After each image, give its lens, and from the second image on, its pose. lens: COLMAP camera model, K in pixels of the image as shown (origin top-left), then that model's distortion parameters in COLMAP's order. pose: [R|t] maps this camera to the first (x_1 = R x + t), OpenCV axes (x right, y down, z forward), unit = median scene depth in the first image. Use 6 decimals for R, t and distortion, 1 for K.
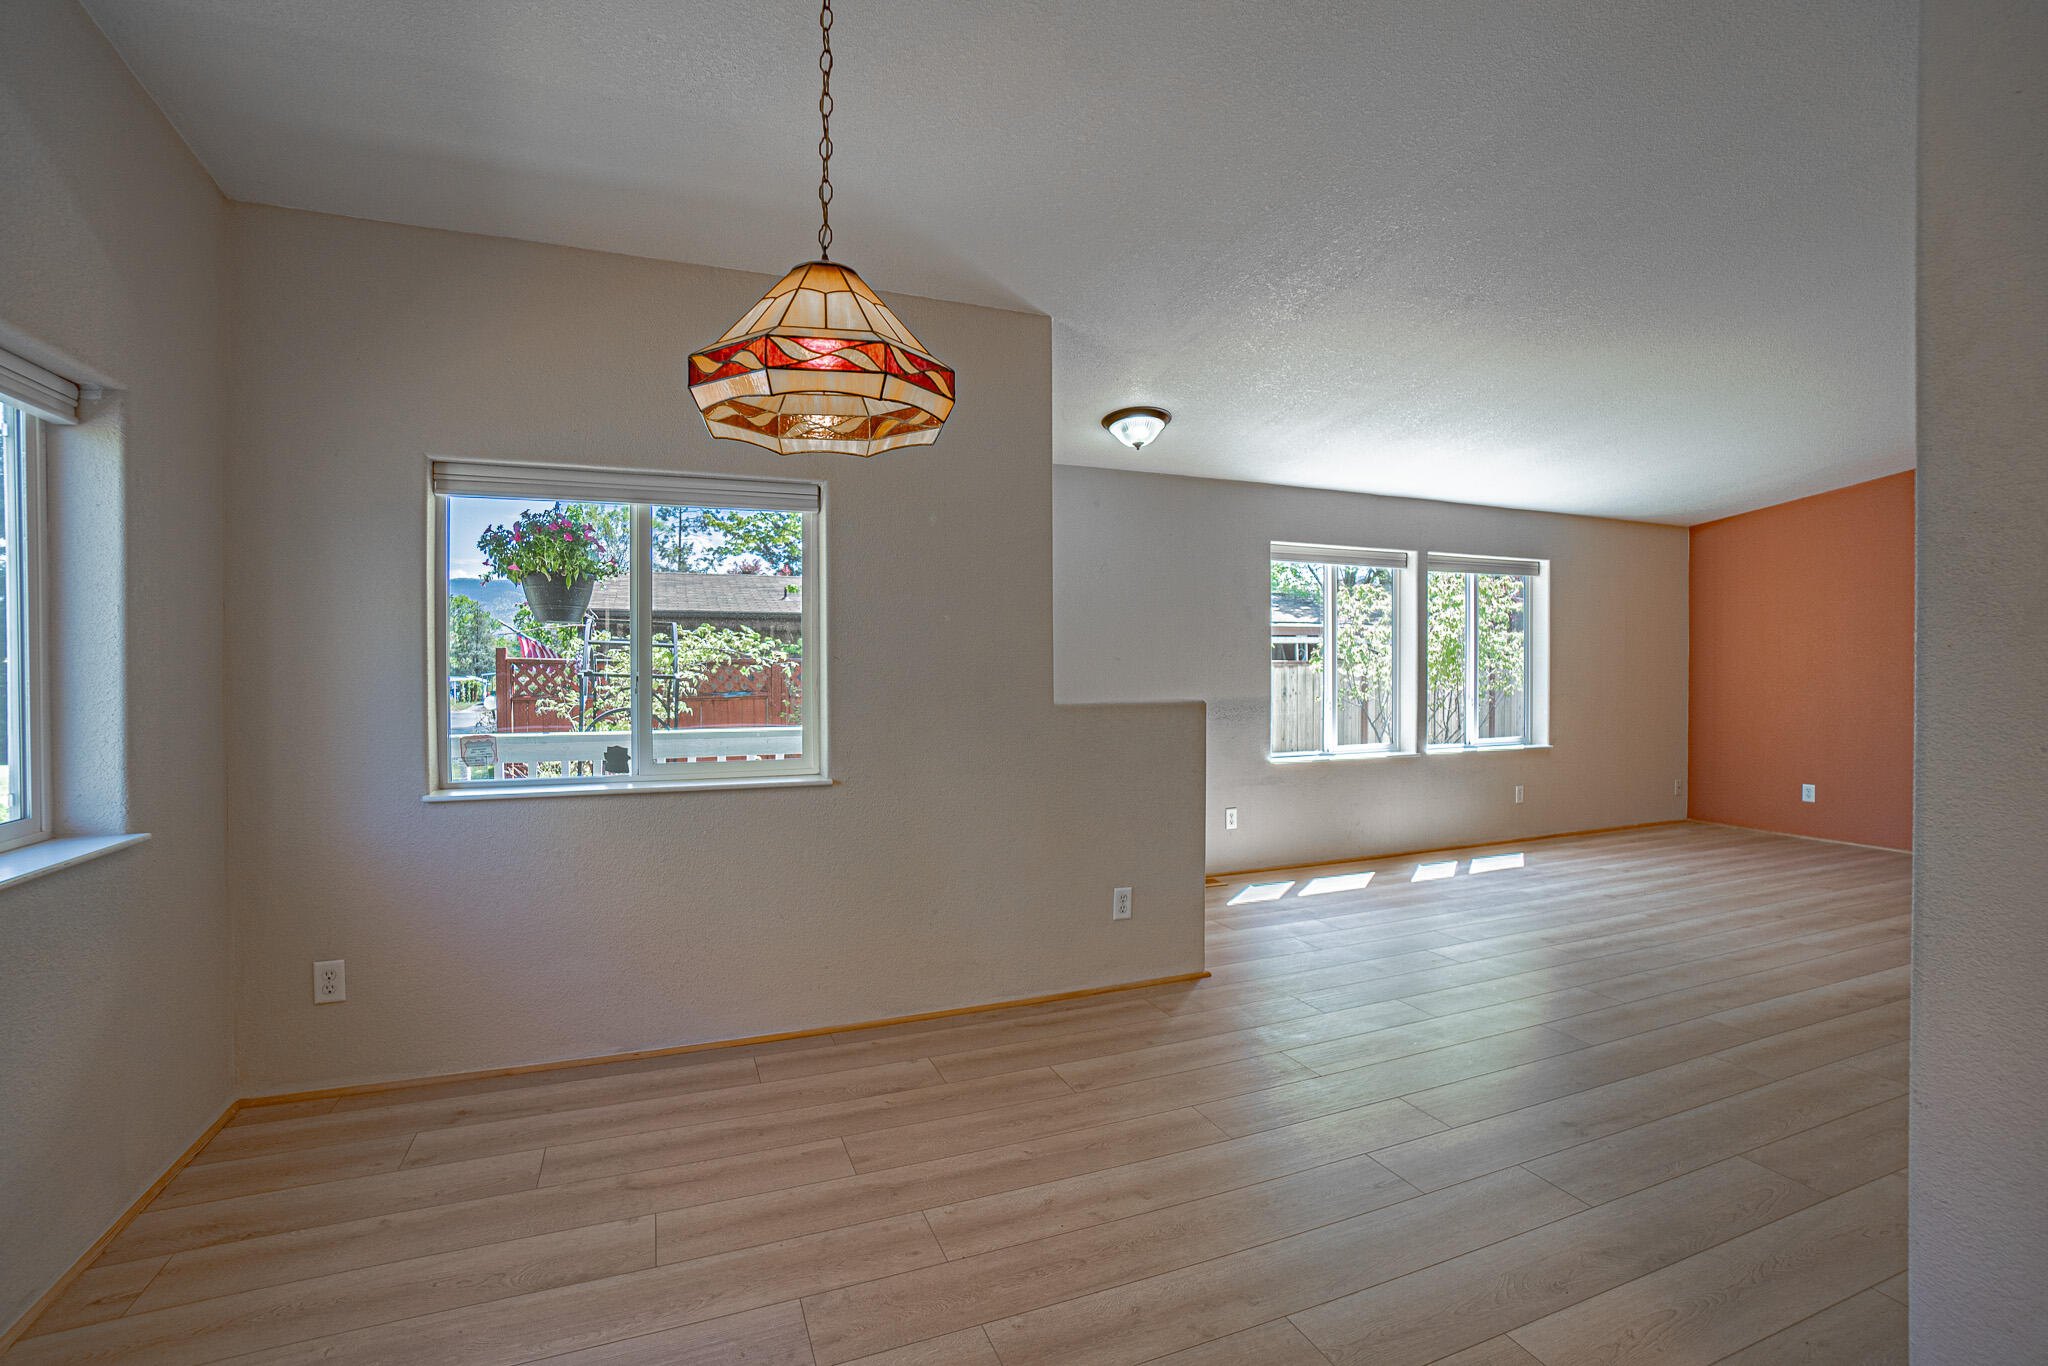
lens RADIAL K [[878.4, 0, 1037.9], [0, 878.4, 688.7], [0, 0, 1]] dist [-0.079084, 0.030943]
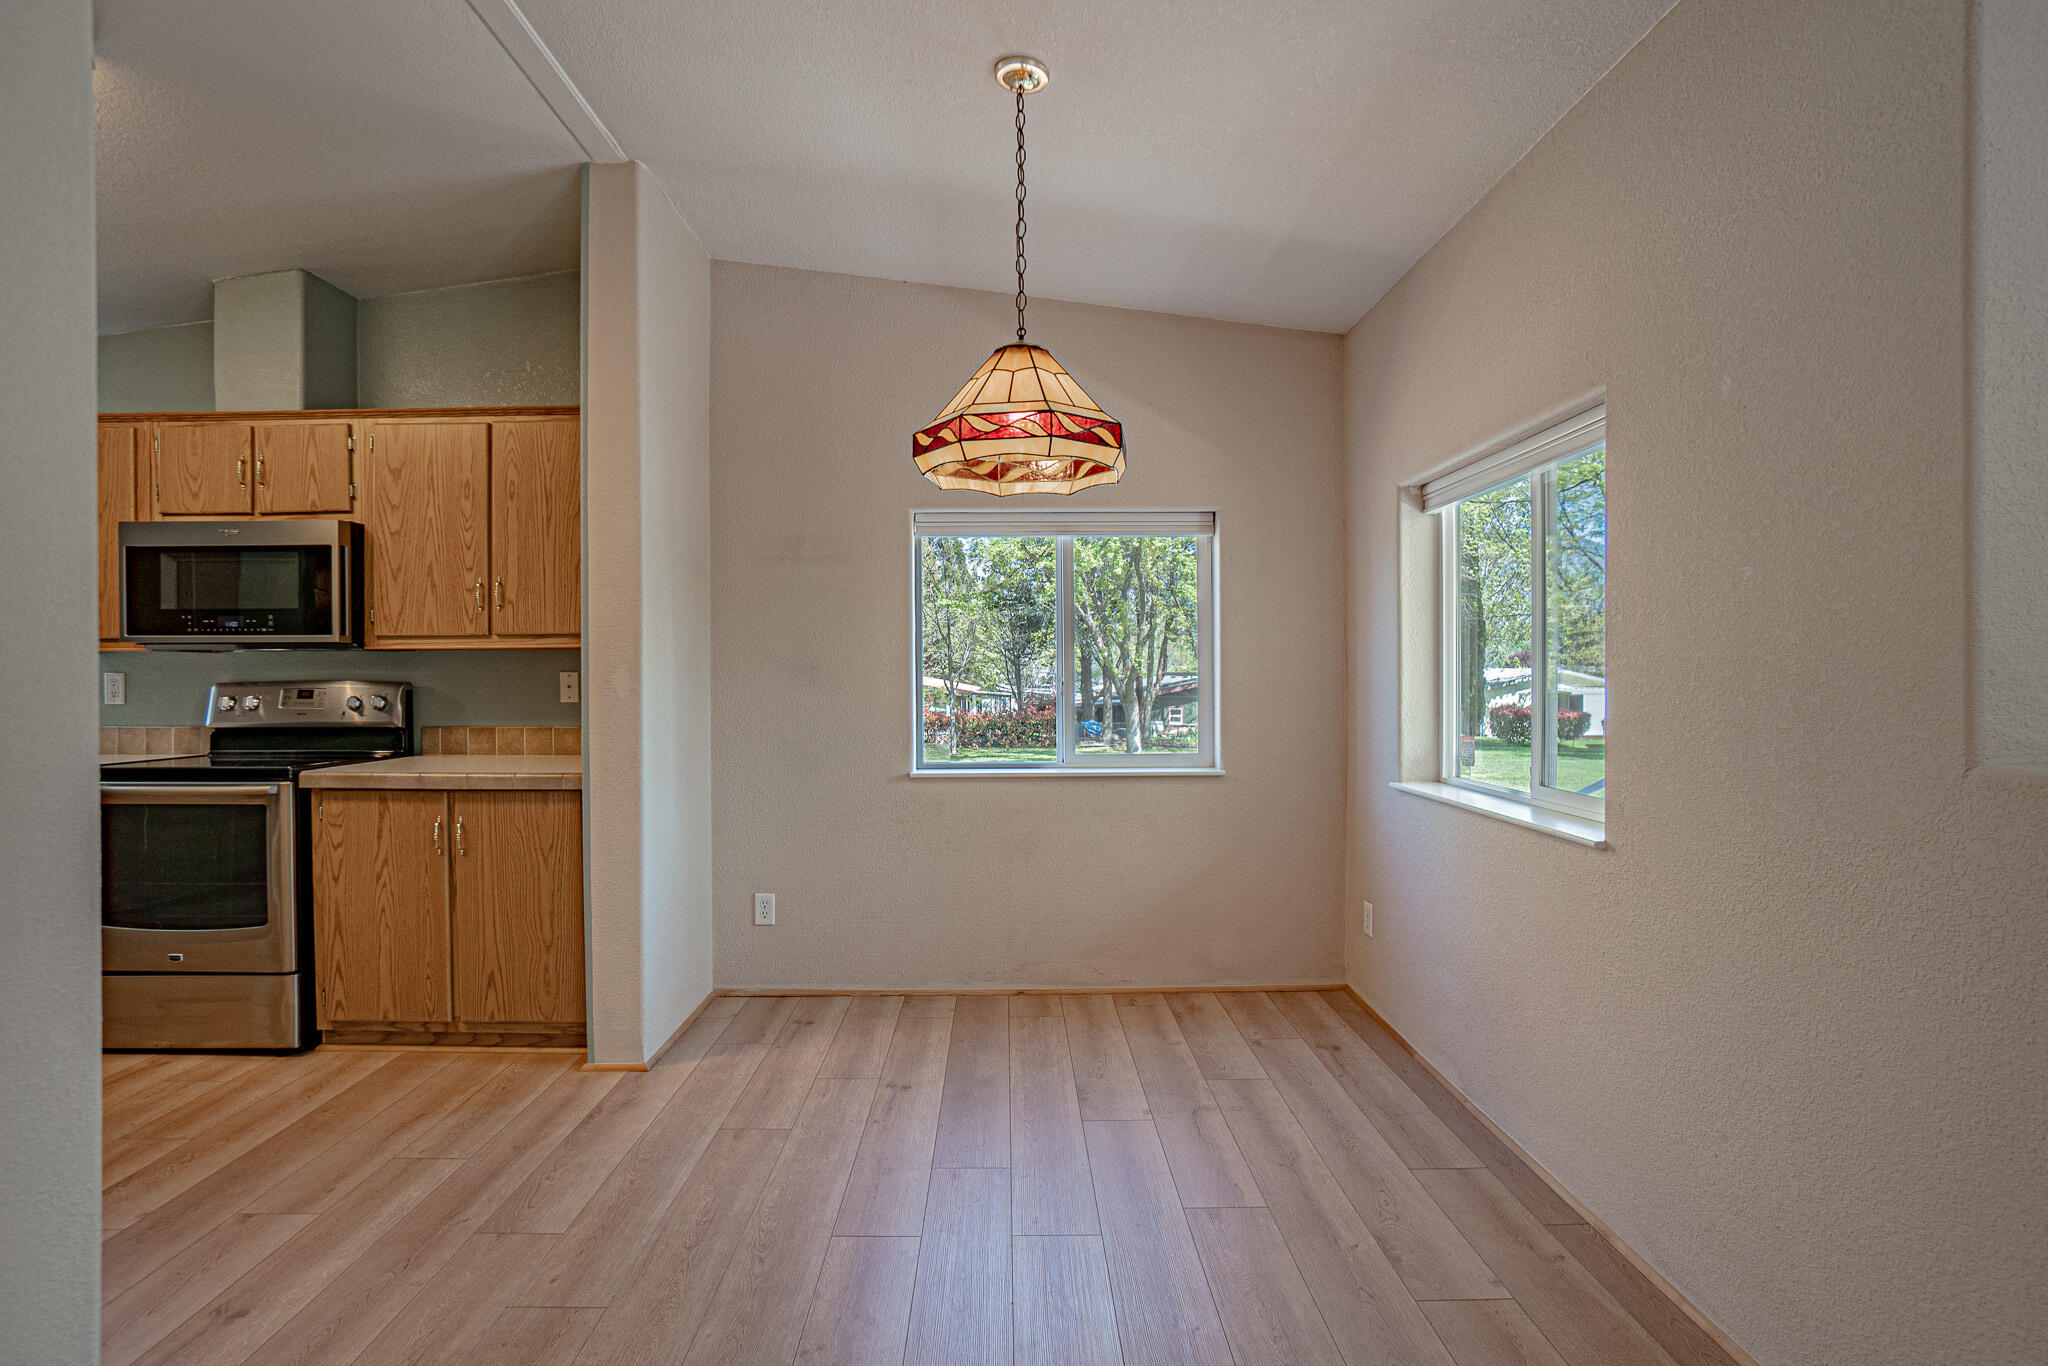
lens RADIAL K [[988.5, 0, 1012.3], [0, 988.5, 682.6], [0, 0, 1]] dist [-0.059088, 0.027429]
pose [[-0.370819, 0.007355, -0.928676, 0.690450], [-0.017640, 0.999732, 0.014962, -0.024988], [0.928538, 0.021929, -0.370590, 0.969349]]
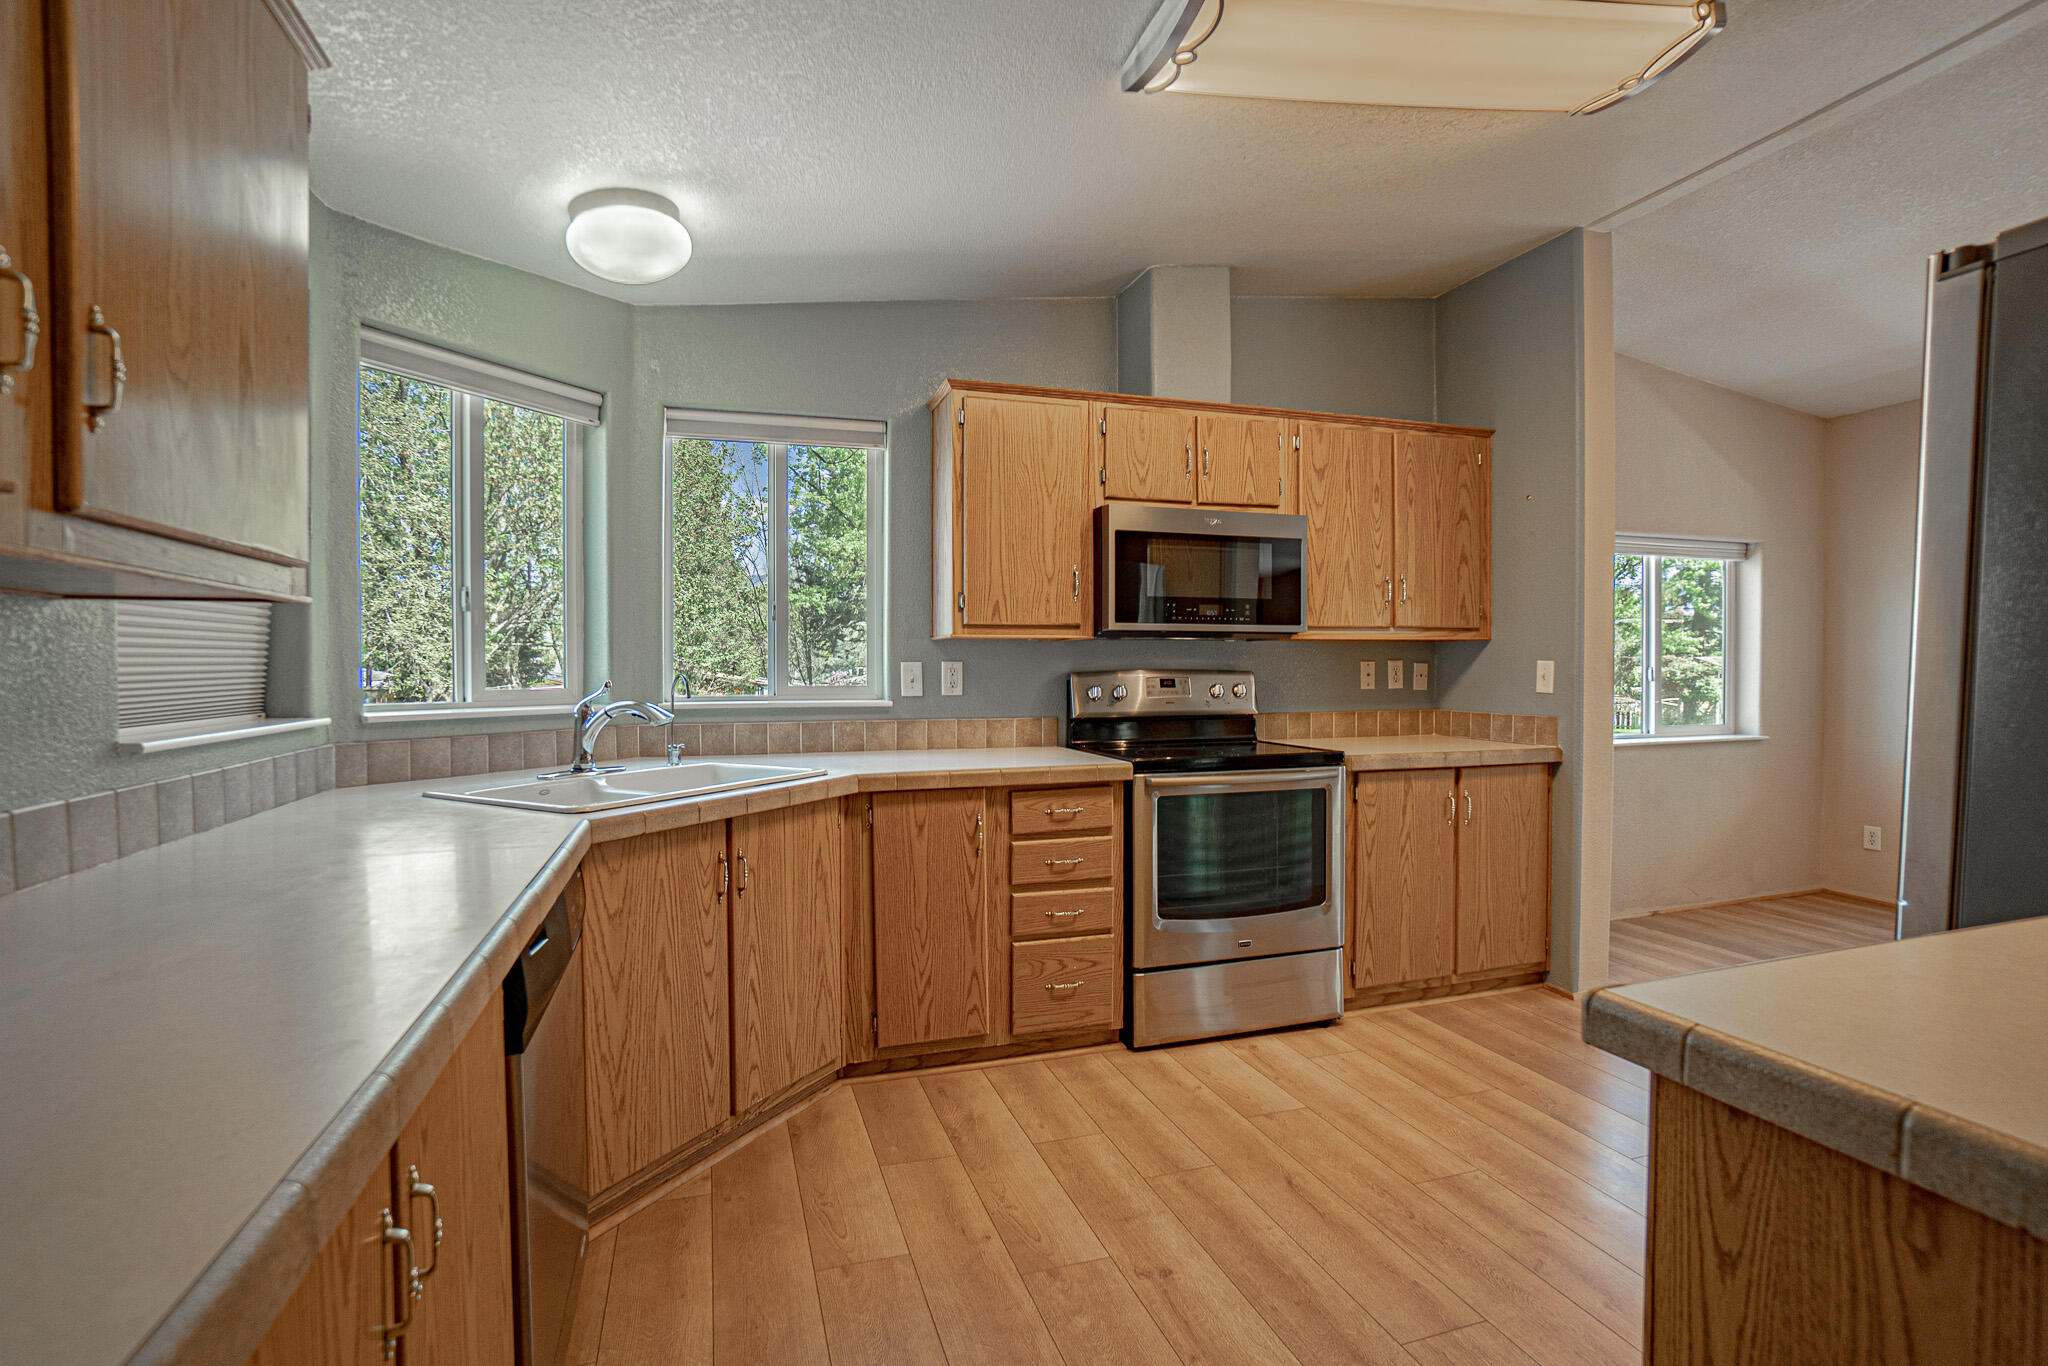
lens RADIAL K [[936.7, 0, 1011.0], [0, 936.7, 679.7], [0, 0, 1]] dist [-0.053189, 0.000225]
pose [[-0.087949, 0.016161, -0.995994, 1.155594], [-0.019807, 0.999642, 0.017969, 0.006944], [0.995928, 0.021308, -0.087598, -0.631420]]
